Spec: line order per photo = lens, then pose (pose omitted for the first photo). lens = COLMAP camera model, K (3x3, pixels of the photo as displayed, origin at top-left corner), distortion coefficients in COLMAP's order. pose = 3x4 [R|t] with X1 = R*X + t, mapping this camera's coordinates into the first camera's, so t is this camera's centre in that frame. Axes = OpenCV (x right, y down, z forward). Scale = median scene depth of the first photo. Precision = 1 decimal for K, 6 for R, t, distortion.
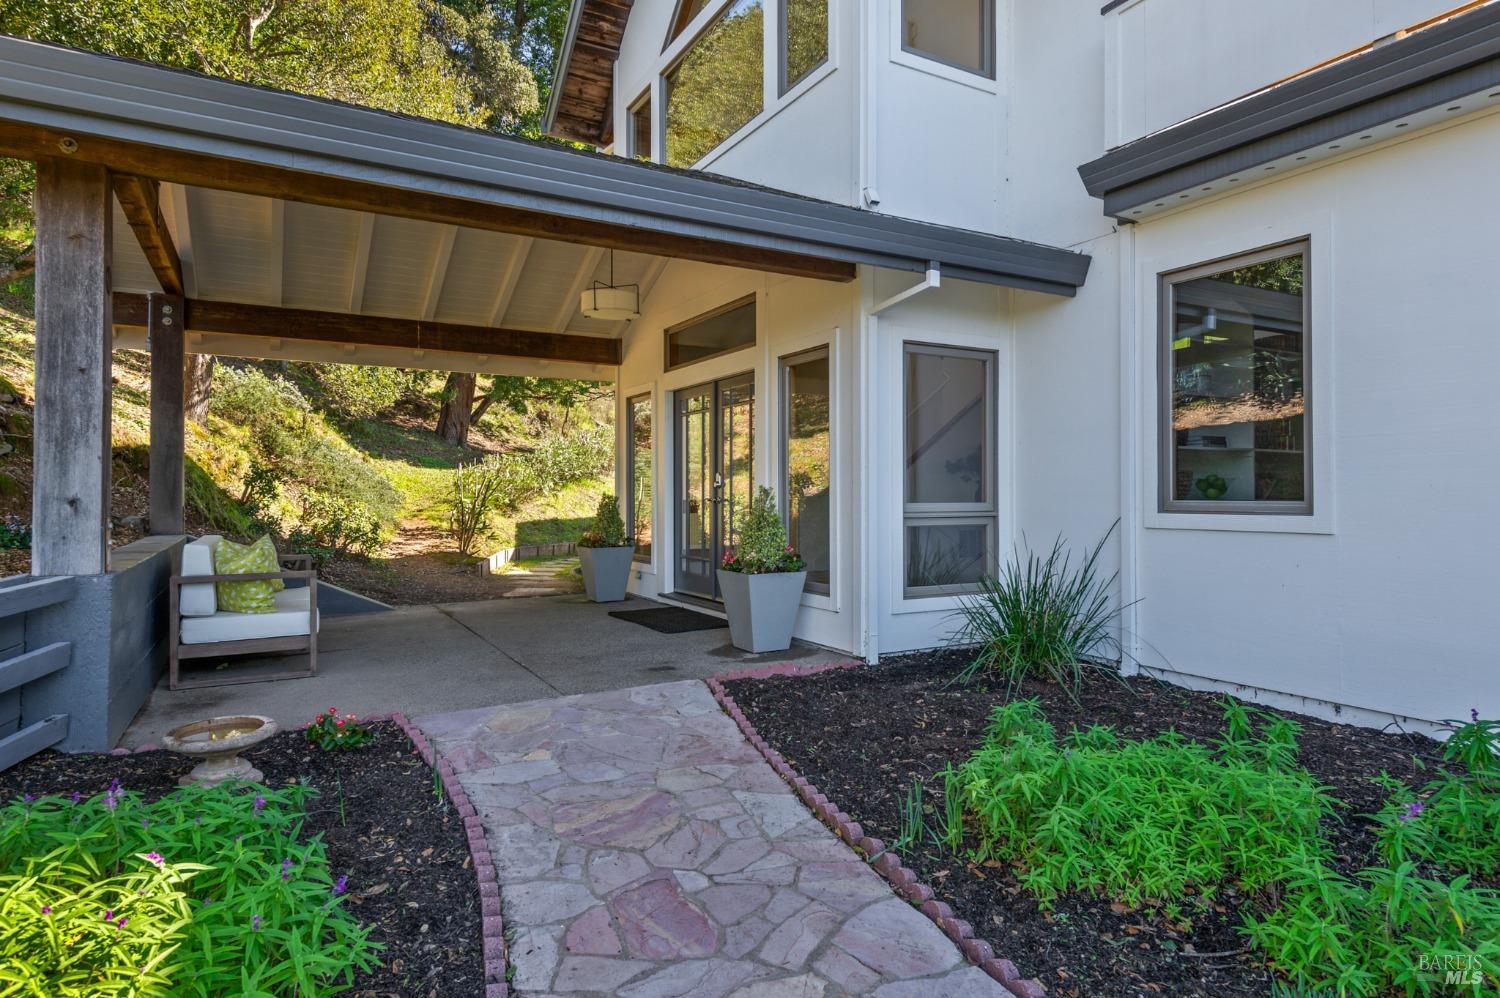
lens RADIAL K [[866.0, 0, 752.9], [0, 866.0, 493.2], [0, 0, 1]] dist [0.000694, 0.000081]
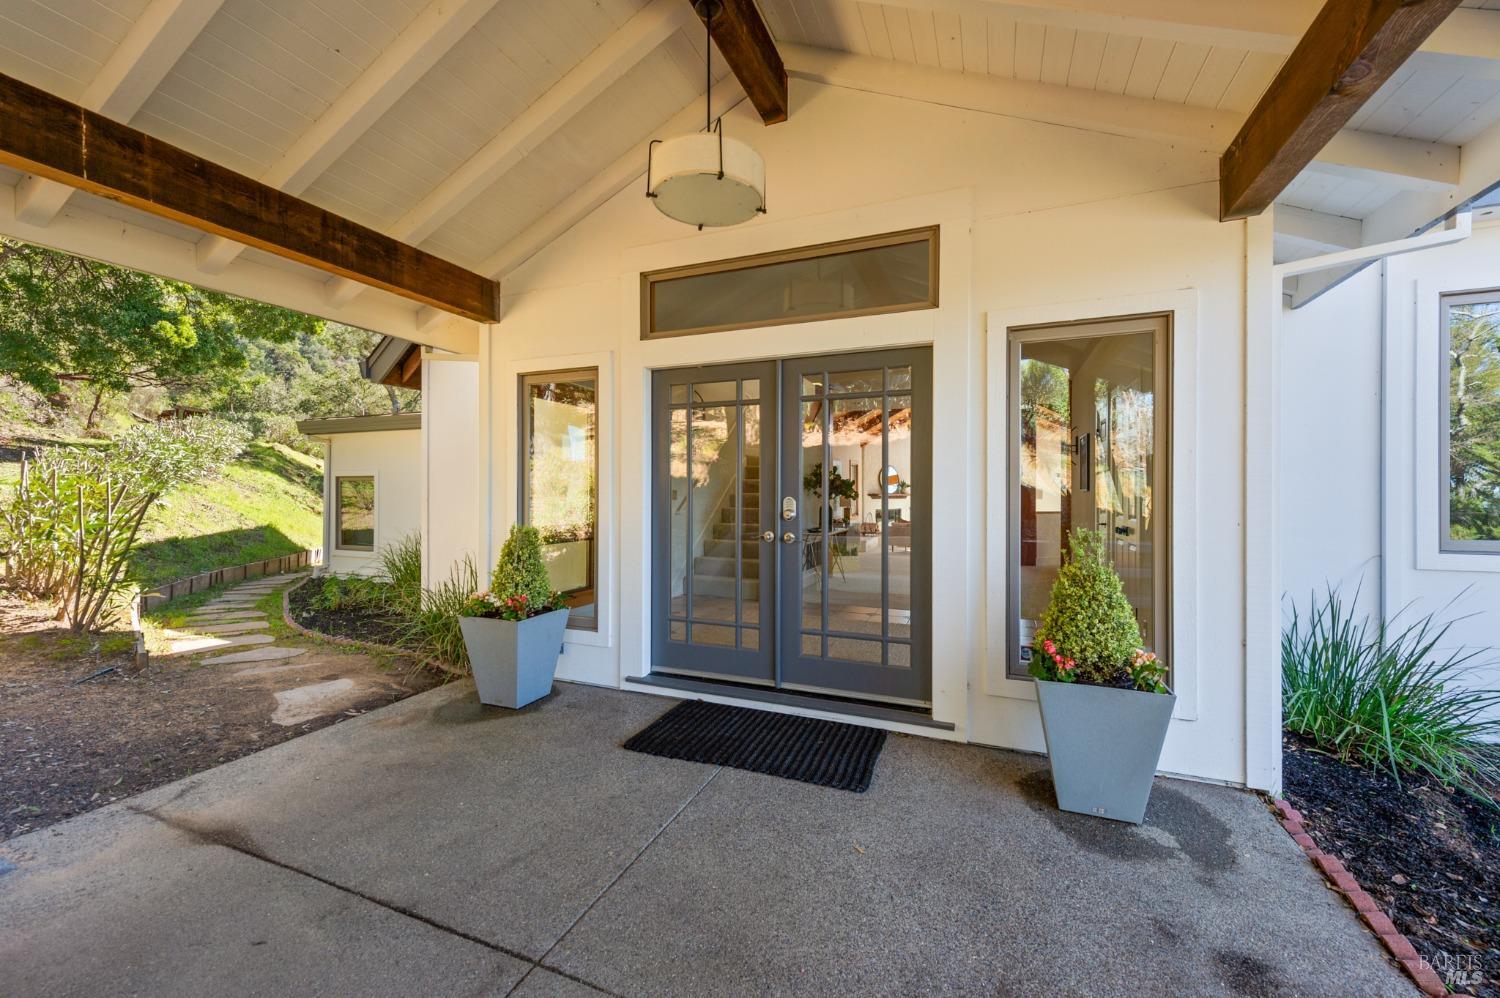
lens RADIAL K [[595.0, 0, 739.9], [0, 595.0, 497.6], [0, 0, 1]] dist [-0.001061, -0.000152]
pose [[0.782698, -0.003938, 0.622389, -0.310371], [-0.004294, 0.999922, 0.011726, -0.025202], [-0.622387, -0.011851, 0.782620, 0.579639]]
